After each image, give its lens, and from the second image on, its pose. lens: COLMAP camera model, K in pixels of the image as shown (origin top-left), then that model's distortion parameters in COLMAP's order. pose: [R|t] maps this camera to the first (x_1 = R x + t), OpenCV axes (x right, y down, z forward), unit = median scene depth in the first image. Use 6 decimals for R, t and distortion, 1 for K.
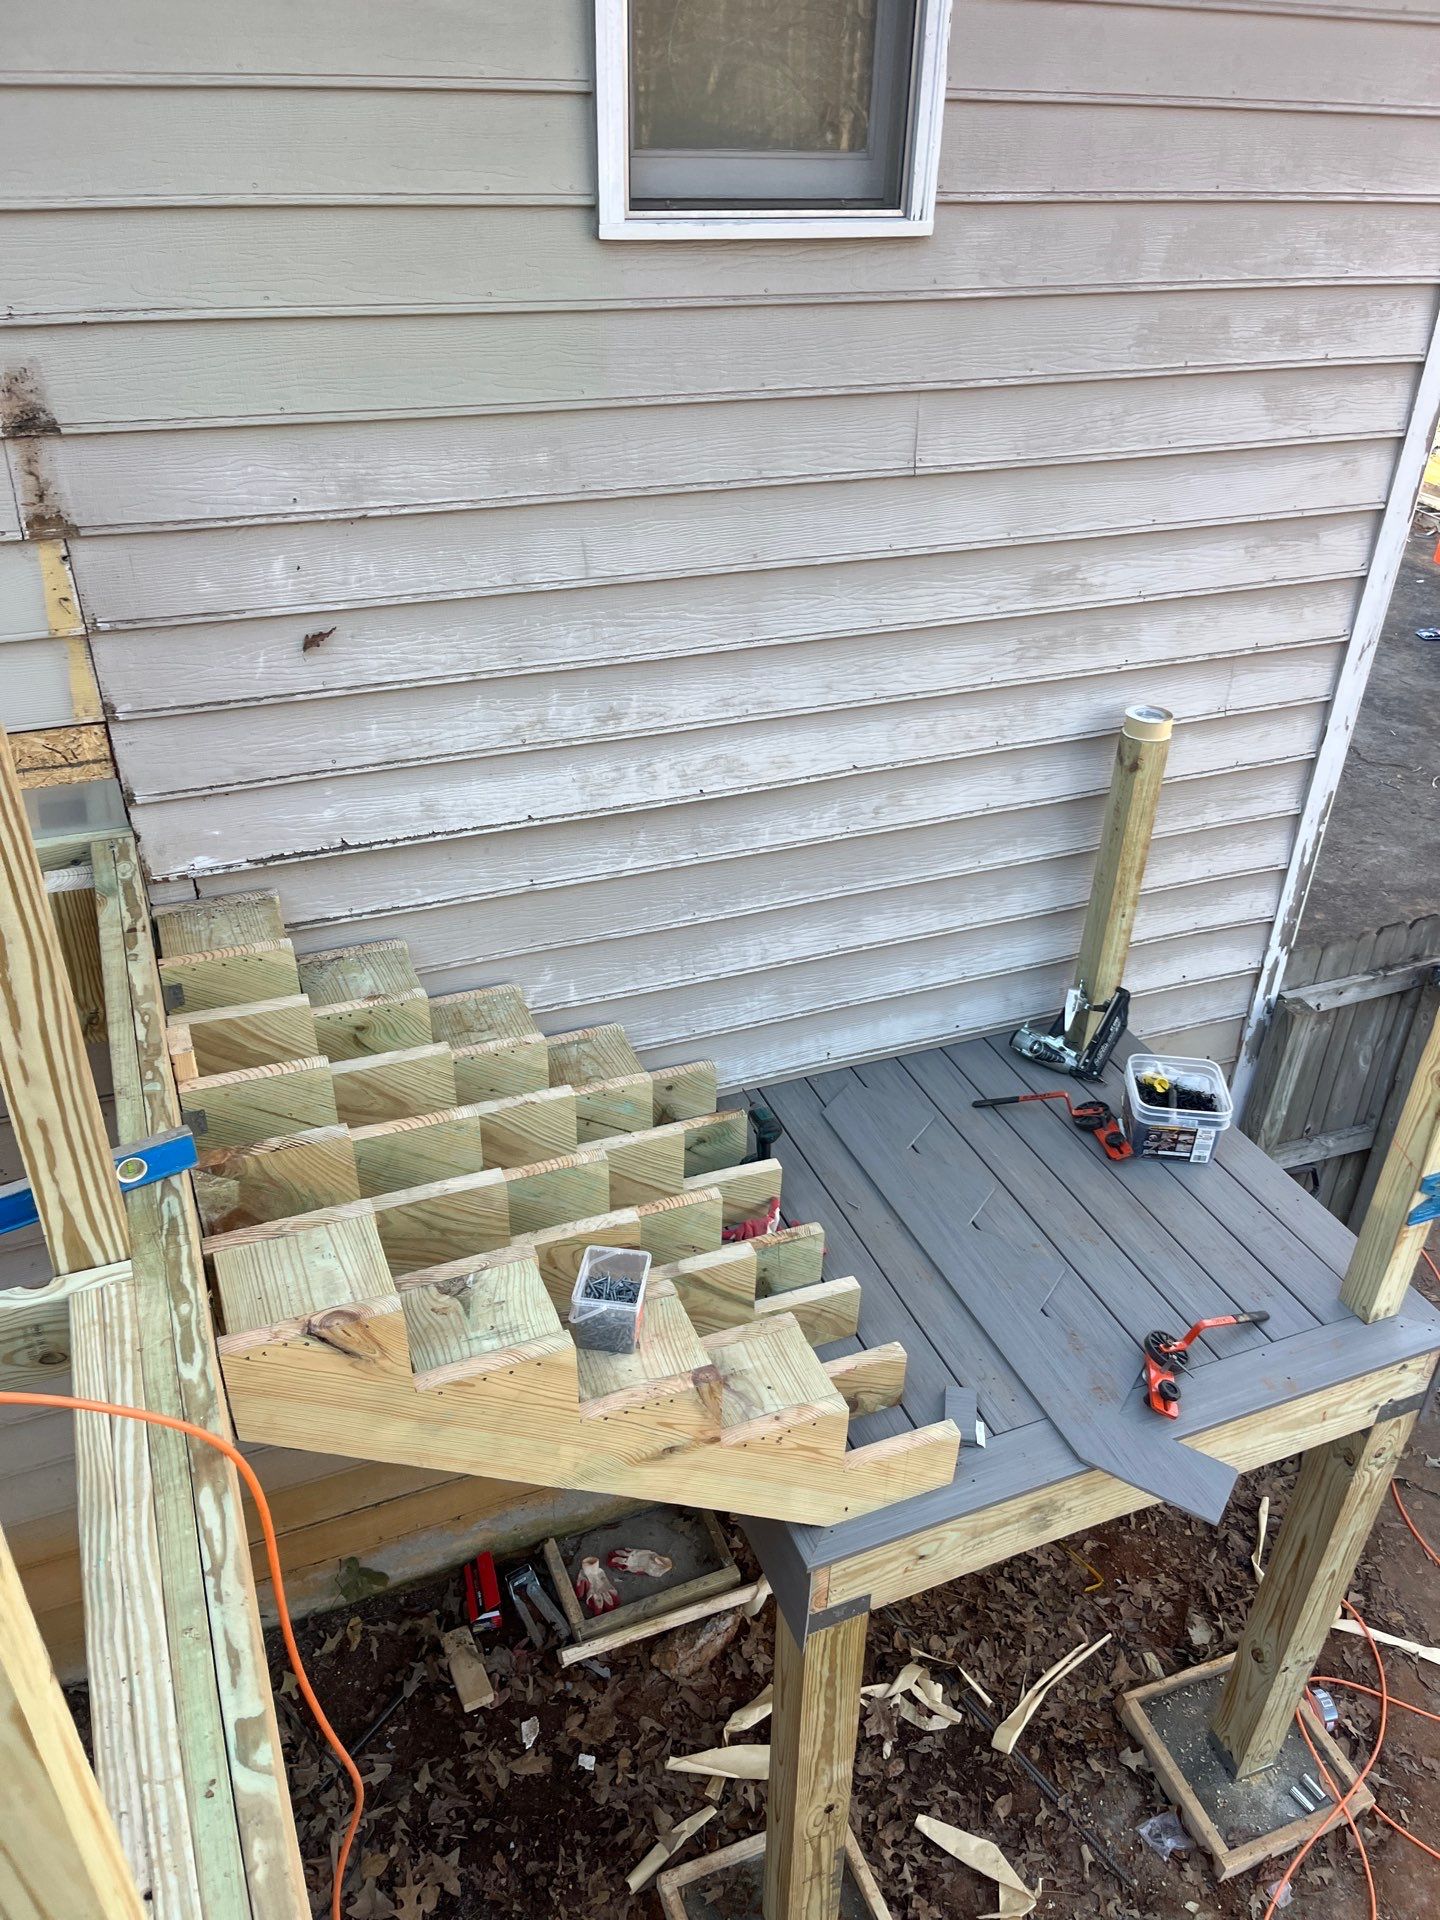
lens RADIAL K [[1482.4, 0, 731.4], [0, 1482.4, 961.5], [0, 0, 1]] dist [0.065794, -0.076148]
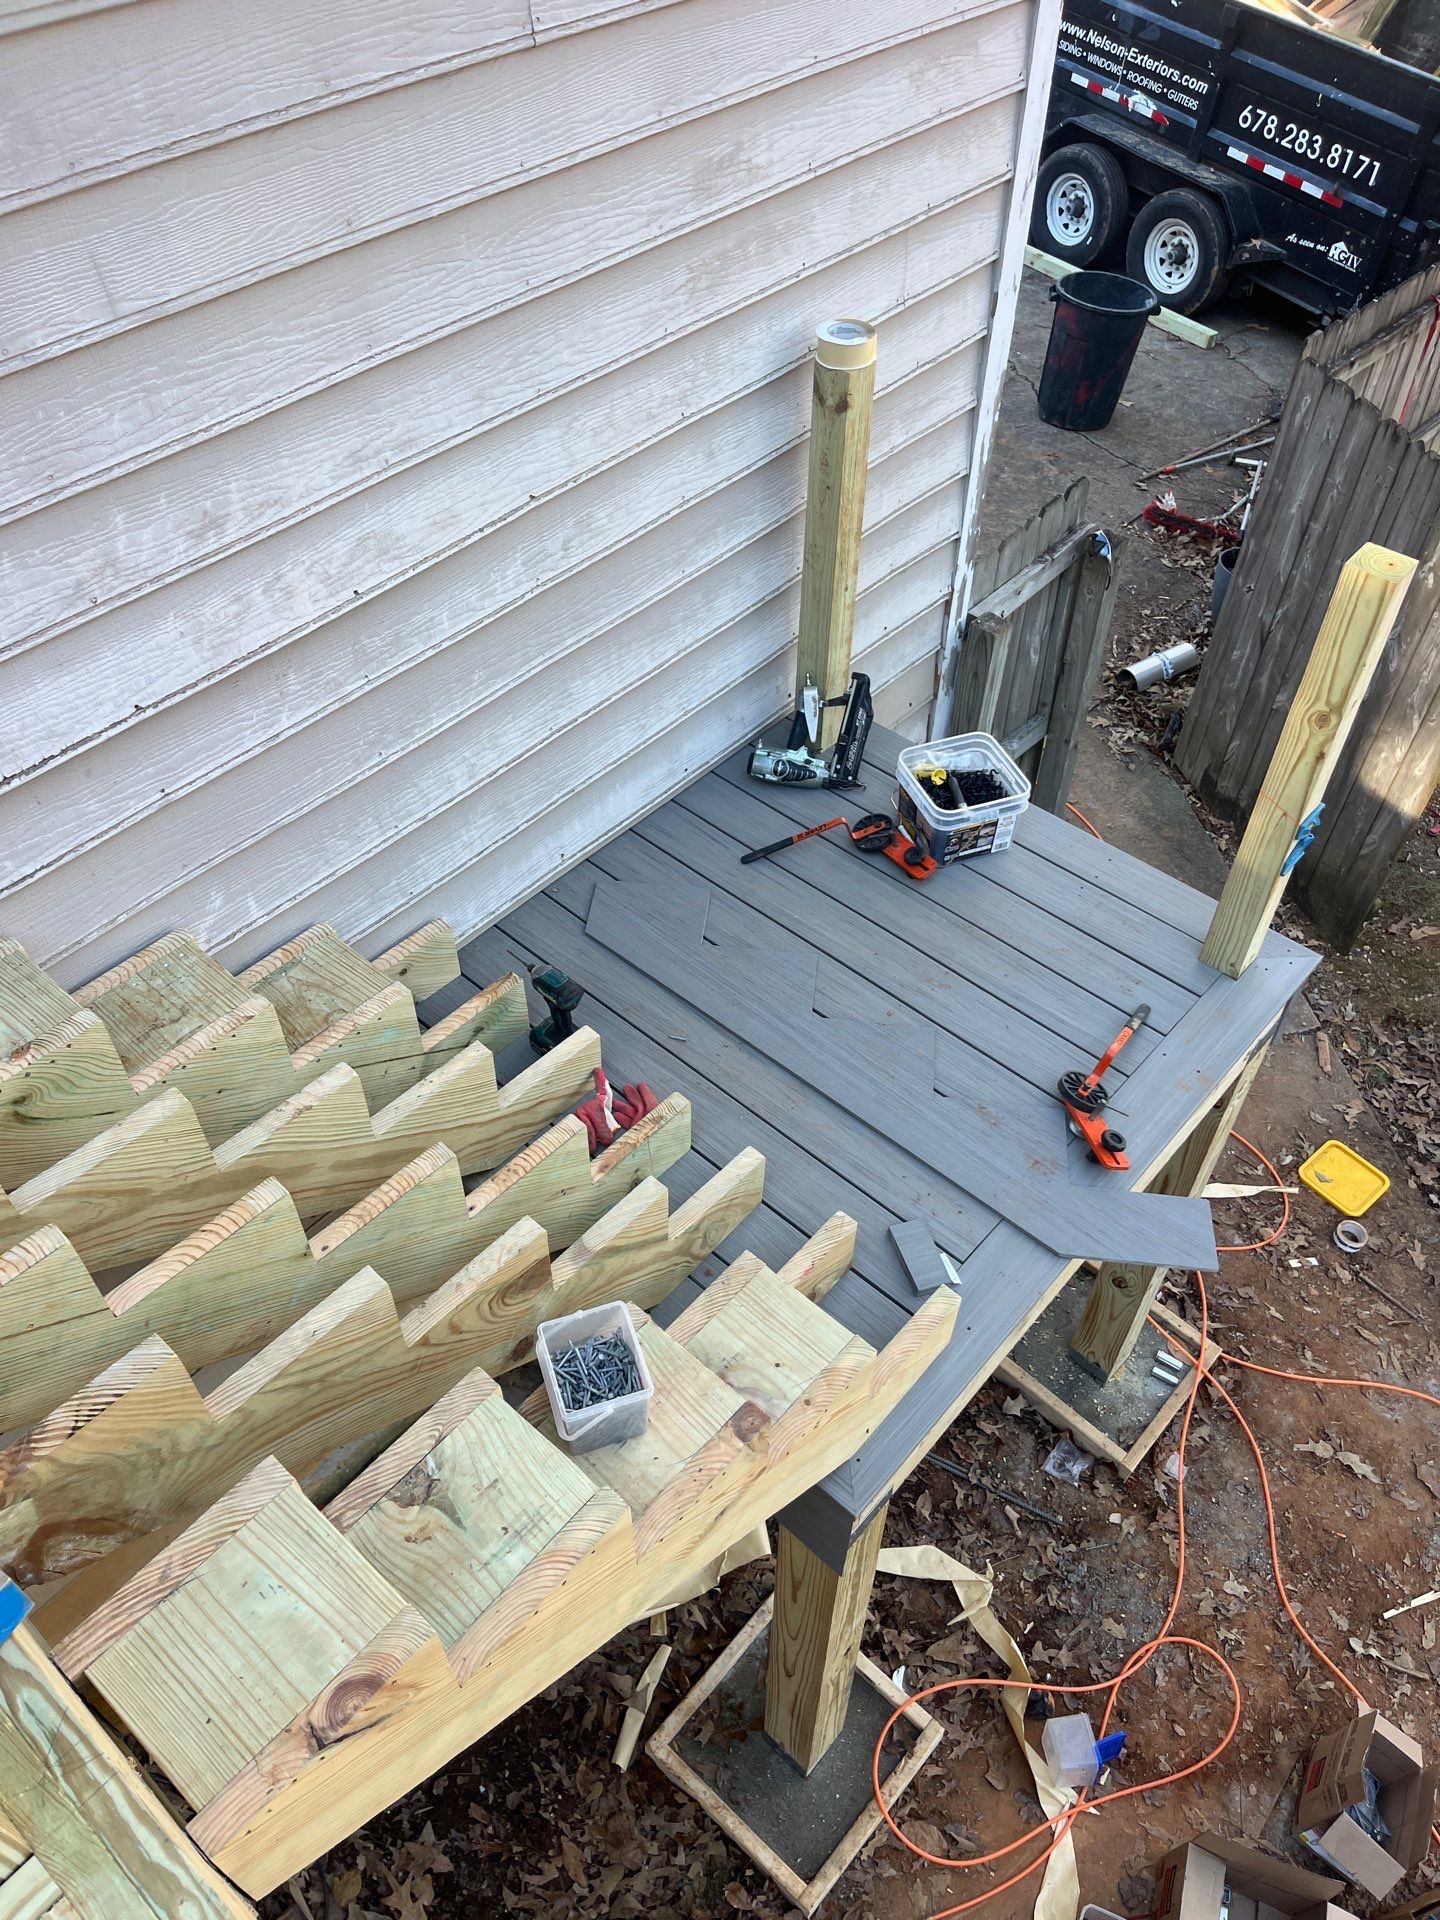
lens RADIAL K [[1482.4, 0, 716.0], [0, 1482.4, 969.2], [0, 0, 1]] dist [0.065794, -0.076148]
pose [[0.902093, -0.332158, 0.275497, -0.112826], [0.246299, 0.920503, 0.303334, -0.115920], [-0.354351, -0.205780, 0.912190, 0.243837]]
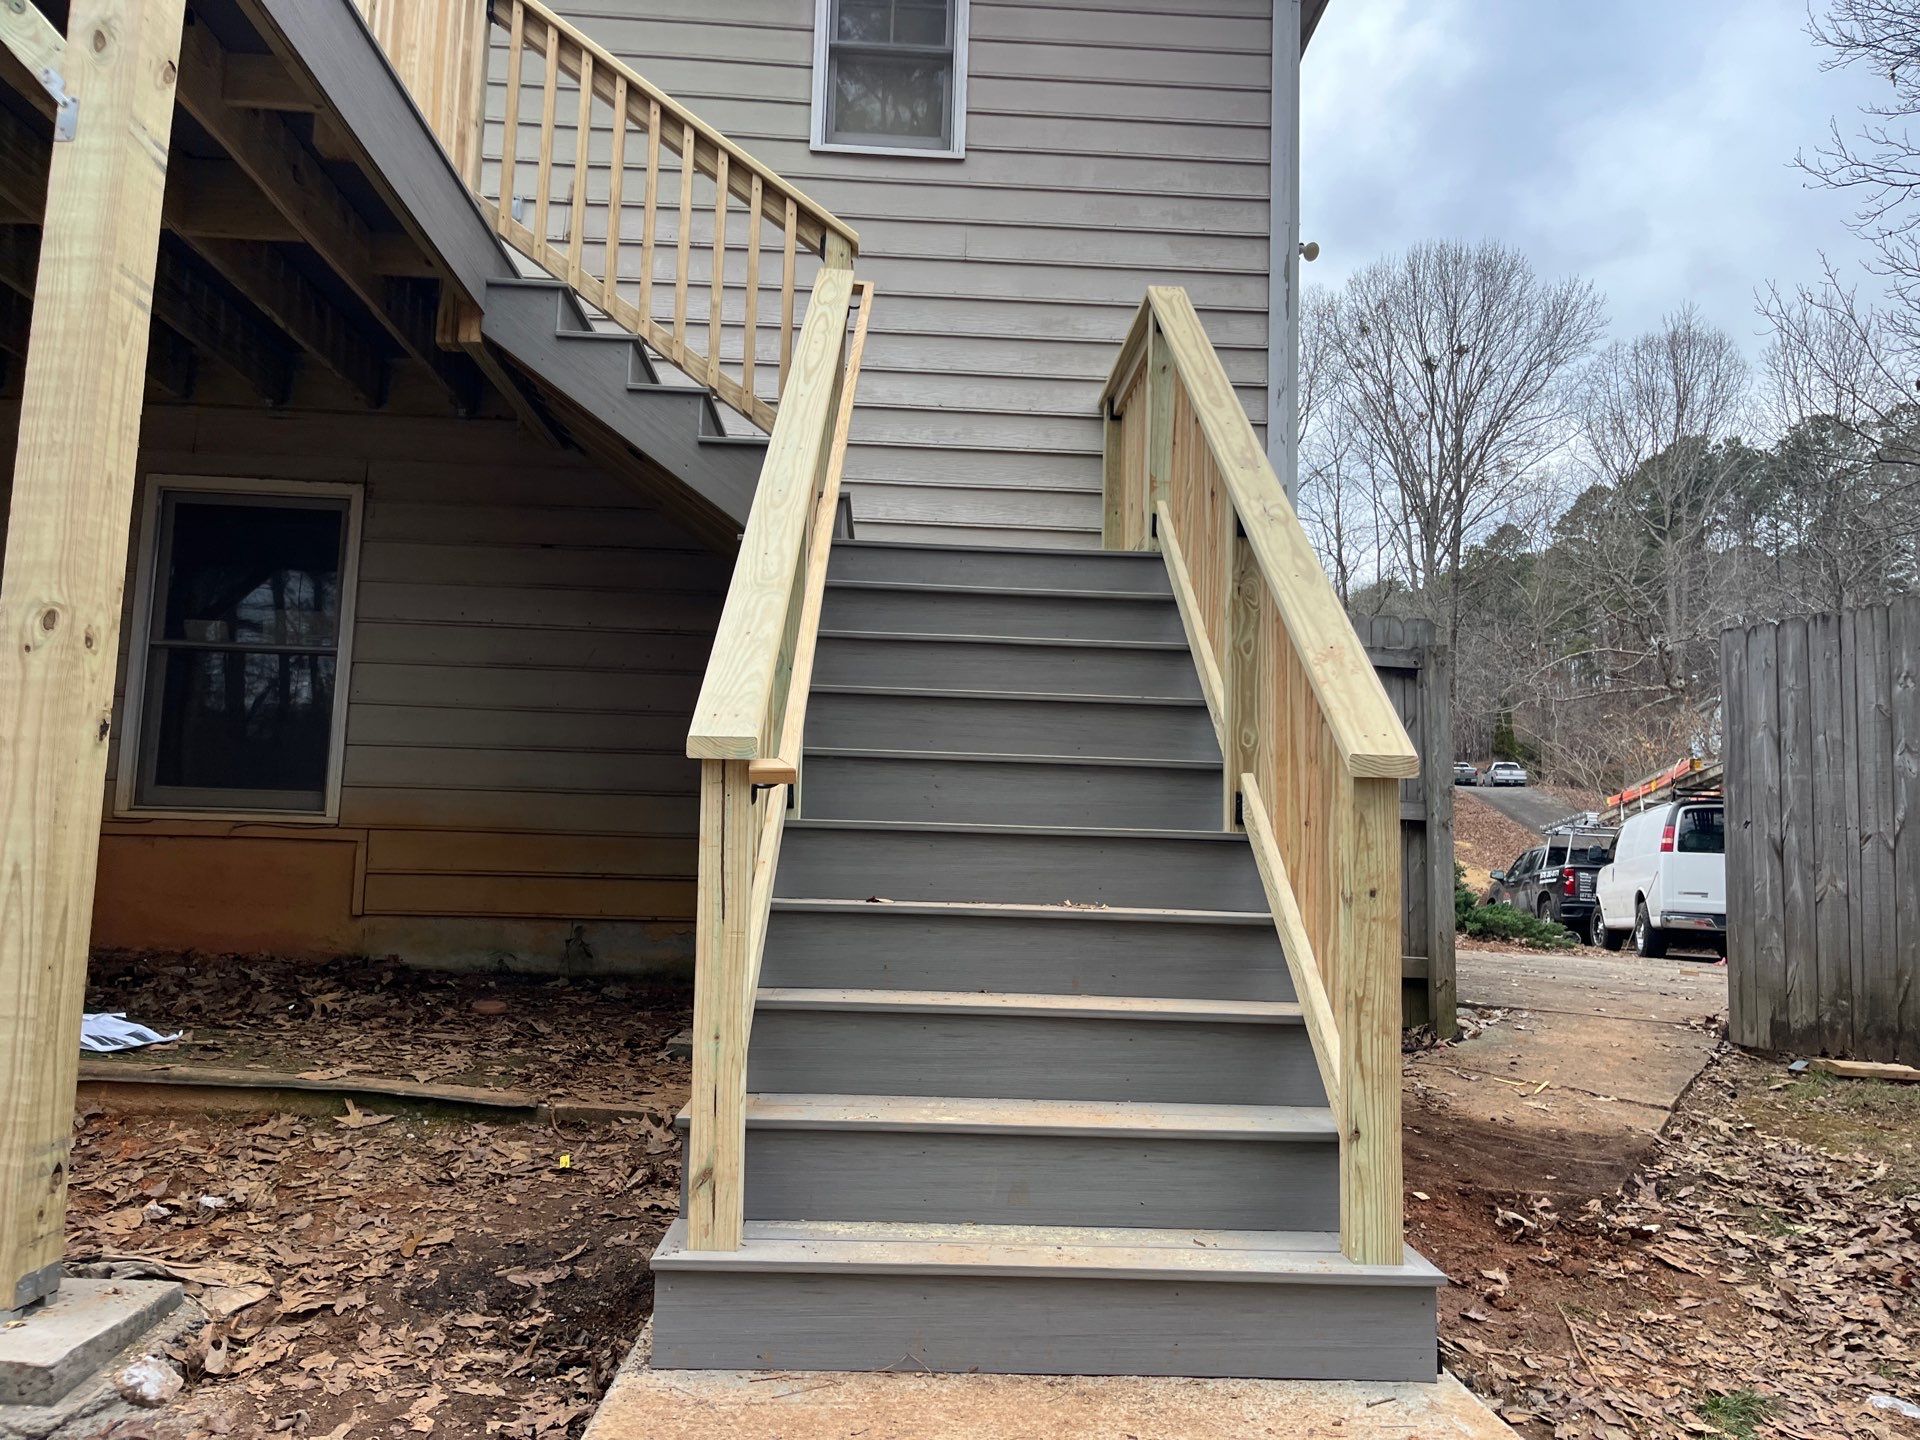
lens RADIAL K [[1482.4, 0, 960.1], [0, 1482.4, 722.6], [0, 0, 1]] dist [0.065794, -0.076148]
pose [[0.938990, -0.040784, -0.341518, 0.707256], [-0.183641, 0.780117, -0.598075, 1.251533], [0.290815, 0.624303, 0.725032, -0.081903]]
